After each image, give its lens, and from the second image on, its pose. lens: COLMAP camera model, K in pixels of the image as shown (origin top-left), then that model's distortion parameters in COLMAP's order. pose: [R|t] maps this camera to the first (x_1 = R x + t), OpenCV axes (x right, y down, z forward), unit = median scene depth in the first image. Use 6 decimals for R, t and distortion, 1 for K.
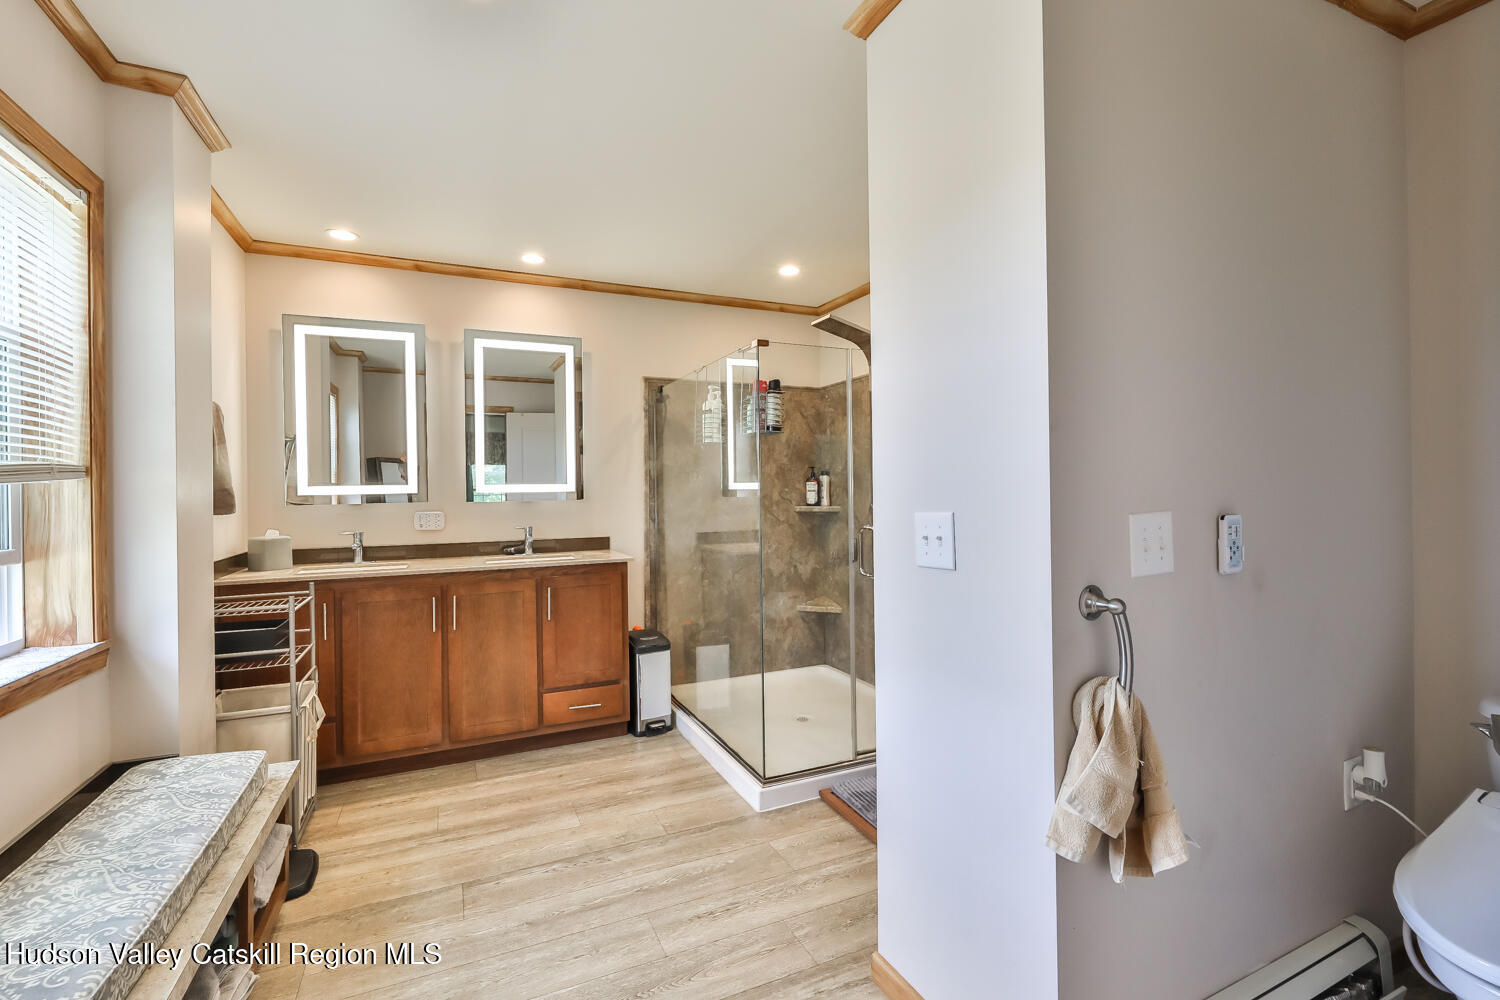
lens RADIAL K [[642.4, 0, 744.8], [0, 642.4, 504.8], [0, 0, 1]] dist [-0.000933, -0.000357]
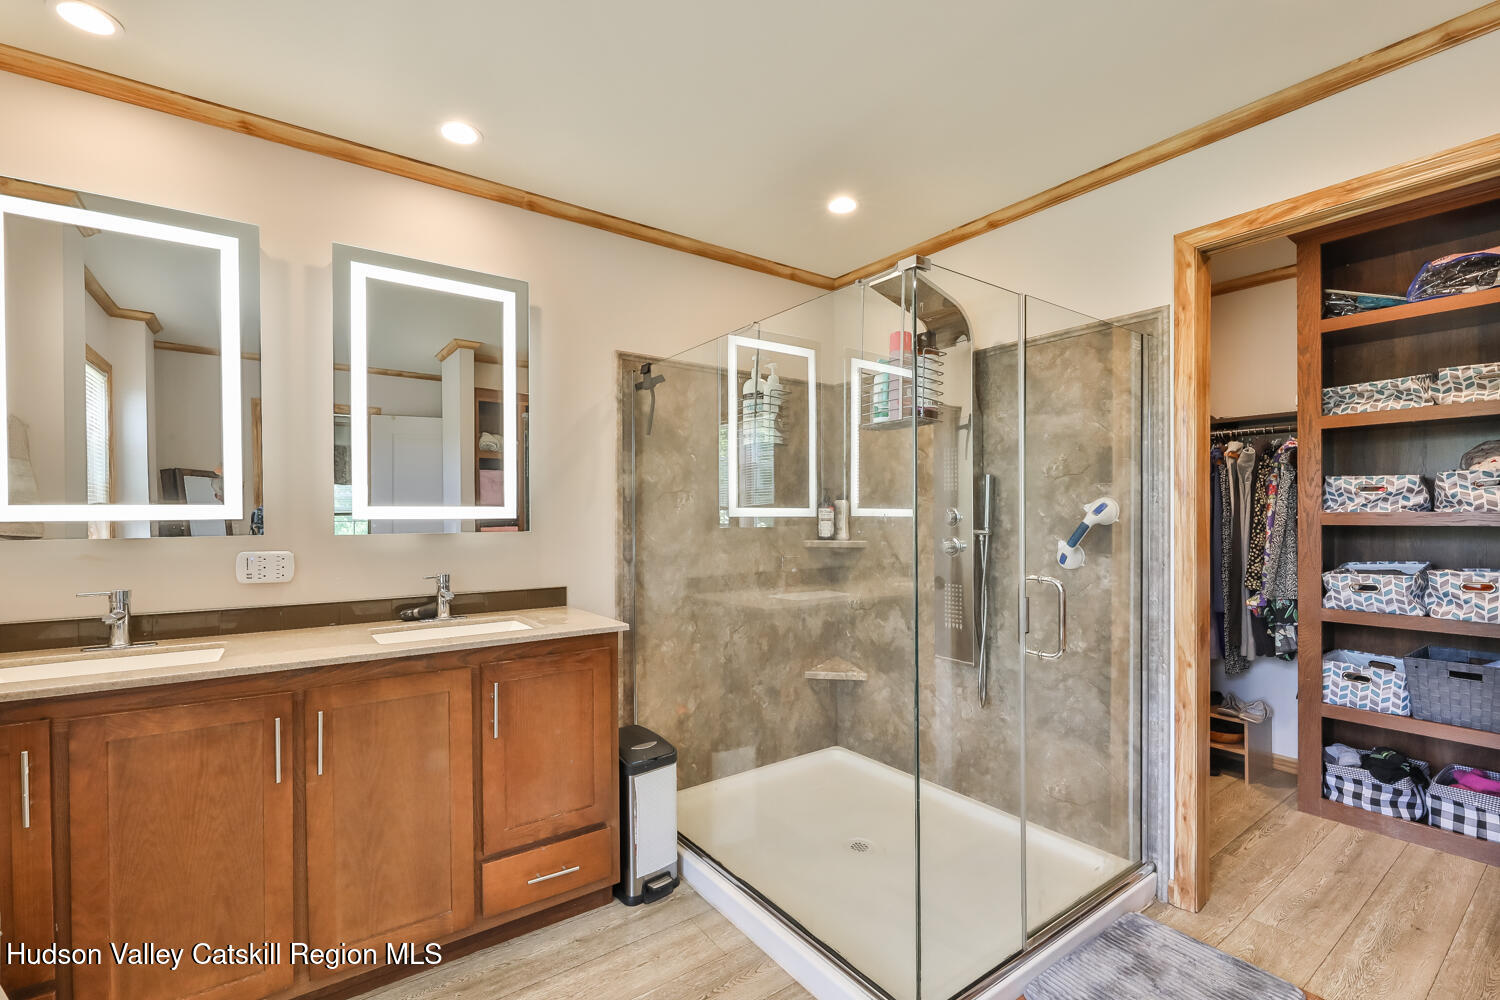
lens RADIAL K [[652.8, 0, 743.8], [0, 652.8, 531.4], [0, 0, 1]] dist [0.001864, -0.004488]
pose [[0.982686, 0.003146, 0.185254, -0.168448], [-0.002357, 0.999987, -0.004481, -0.005577], [-0.185266, 0.003967, 0.982680, 0.325945]]
